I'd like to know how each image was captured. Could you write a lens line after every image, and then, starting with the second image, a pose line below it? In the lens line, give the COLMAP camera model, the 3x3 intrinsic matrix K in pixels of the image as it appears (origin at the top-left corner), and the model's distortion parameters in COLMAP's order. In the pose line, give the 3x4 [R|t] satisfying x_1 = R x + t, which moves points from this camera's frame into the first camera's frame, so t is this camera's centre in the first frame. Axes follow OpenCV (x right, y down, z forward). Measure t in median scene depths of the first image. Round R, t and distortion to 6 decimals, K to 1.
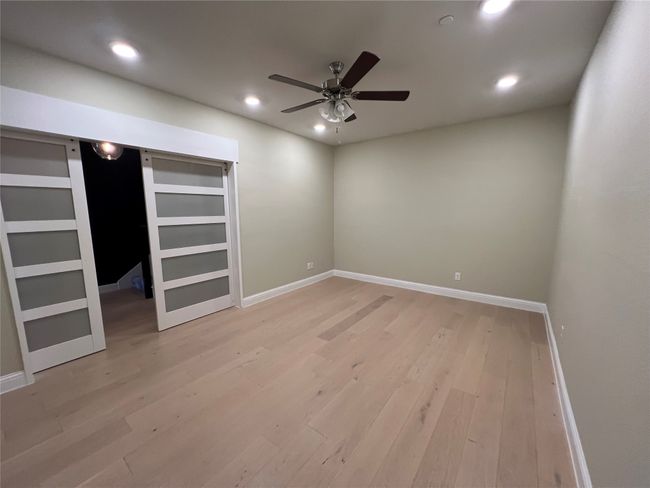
lens RADIAL K [[263.4, 0, 323.9], [0, 263.4, 245.8], [0, 0, 1]] dist [-0.003803, 0.000315]
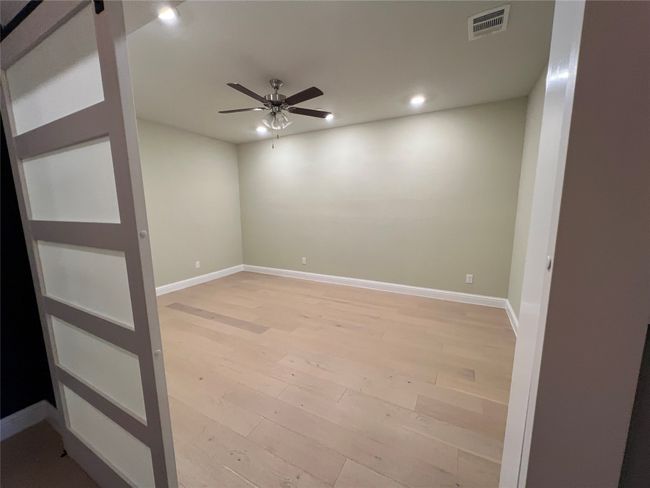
lens RADIAL K [[260.4, 0, 324.0], [0, 260.4, 245.2], [0, 0, 1]] dist [-0.000516, -0.000010]
pose [[-0.146897, -0.145262, 0.978427, -0.882191], [0.150769, 0.974312, 0.167287, -0.098748], [-0.977594, 0.172091, -0.121222, 0.747657]]
